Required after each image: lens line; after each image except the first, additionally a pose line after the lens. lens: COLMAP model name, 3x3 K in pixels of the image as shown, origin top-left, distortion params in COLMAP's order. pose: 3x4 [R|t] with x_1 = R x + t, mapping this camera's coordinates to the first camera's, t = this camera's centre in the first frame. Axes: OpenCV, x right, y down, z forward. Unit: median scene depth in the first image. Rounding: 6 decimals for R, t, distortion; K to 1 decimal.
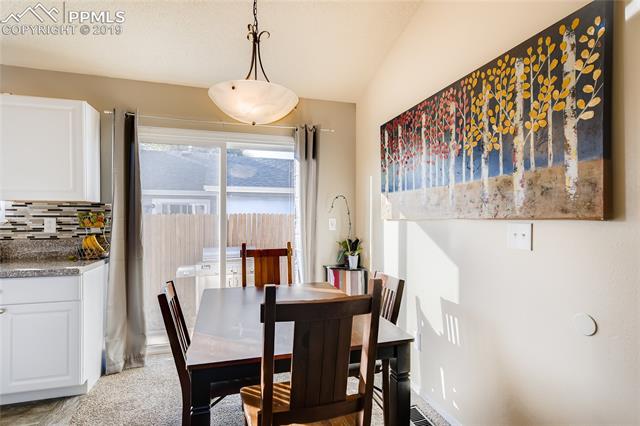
lens RADIAL K [[326.2, 0, 320.3], [0, 326.2, 213.4], [0, 0, 1]] dist [-0.001527, -0.000186]
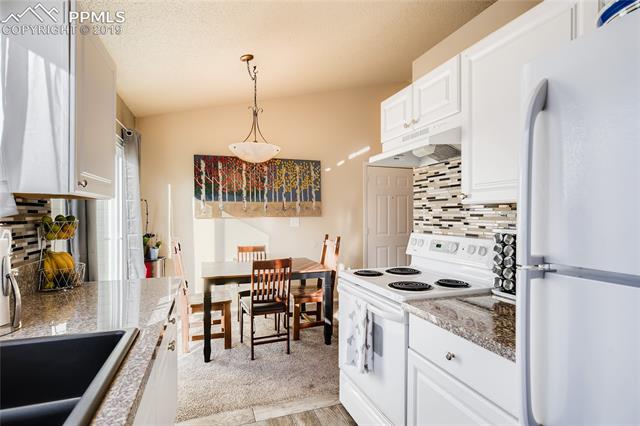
lens RADIAL K [[326.2, 0, 320.6], [0, 326.2, 214.0], [0, 0, 1]] dist [-0.001527, -0.000186]
pose [[-0.064542, -0.004746, 0.997904, -2.415495], [-0.008726, 0.999953, 0.004192, -0.021098], [-0.997877, -0.008437, -0.064580, 0.955433]]
